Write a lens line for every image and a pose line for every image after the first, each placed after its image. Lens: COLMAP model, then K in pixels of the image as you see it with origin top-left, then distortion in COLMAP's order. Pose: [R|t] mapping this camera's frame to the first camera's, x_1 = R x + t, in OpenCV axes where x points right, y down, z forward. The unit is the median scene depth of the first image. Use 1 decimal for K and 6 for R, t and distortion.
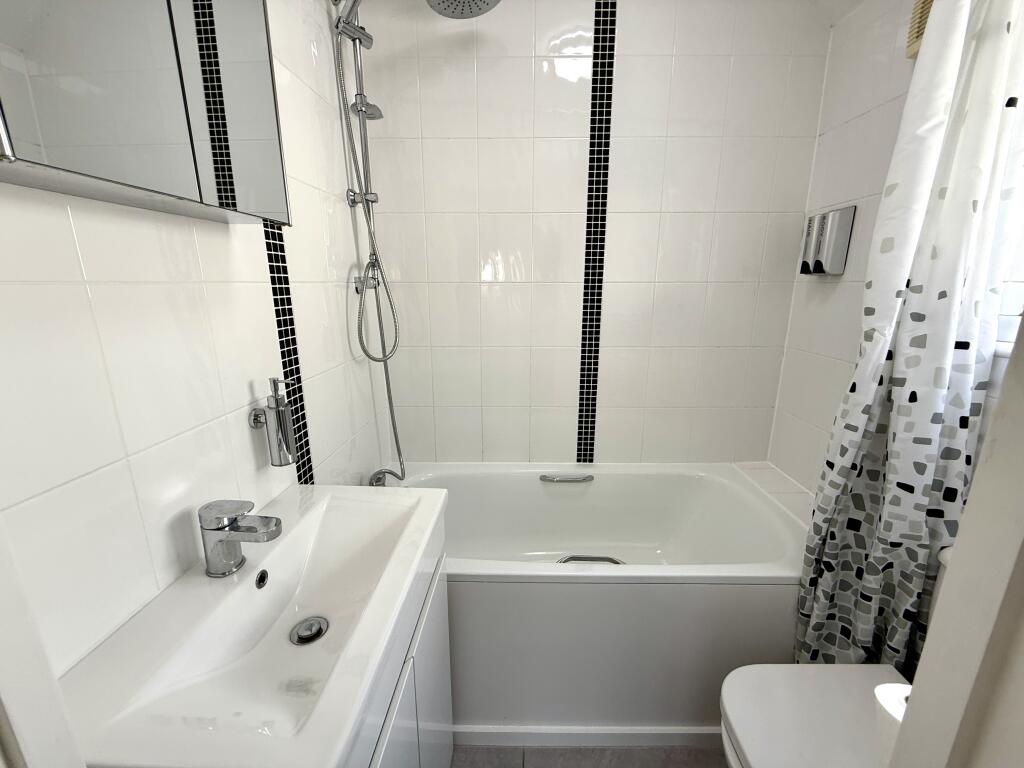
lens RADIAL K [[412.6, 0, 515.4], [0, 412.6, 384.3], [0, 0, 1]] dist [-0.002427, -0.000248]
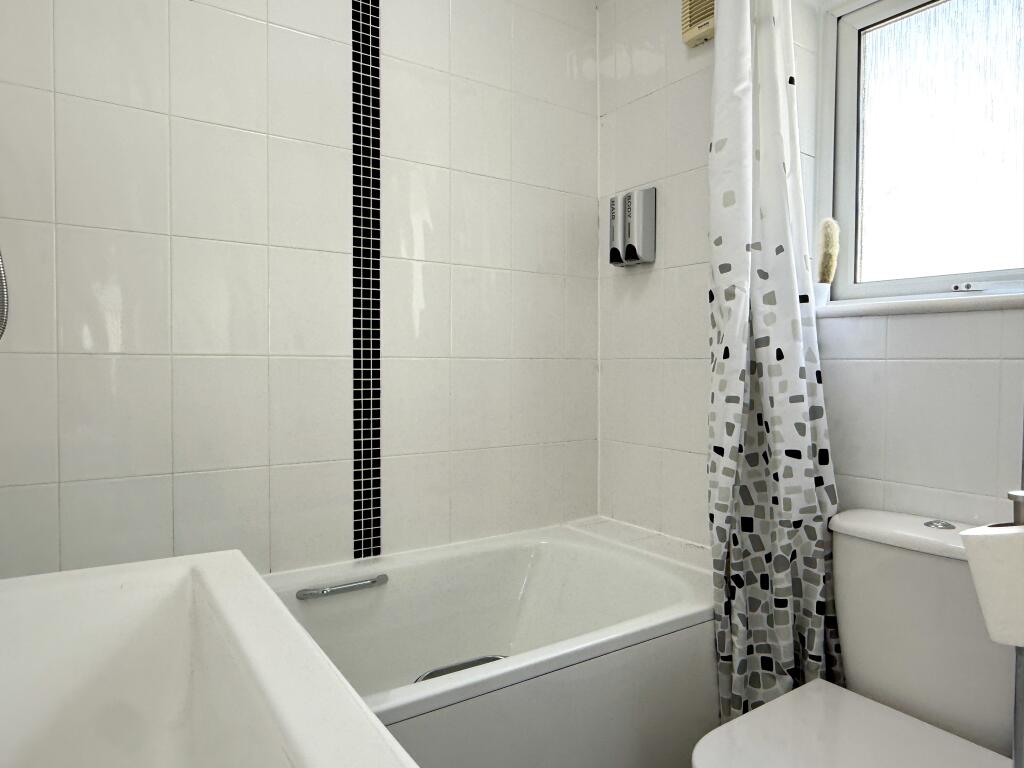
lens RADIAL K [[663.9, 0, 510.7], [0, 663.9, 381.5], [0, 0, 1]] dist [-0.003668, -0.000944]
pose [[0.818836, -0.016083, 0.573802, -0.335788], [0.138326, 0.975679, -0.170048, 0.227558], [-0.557112, 0.218613, 0.801146, 0.135809]]
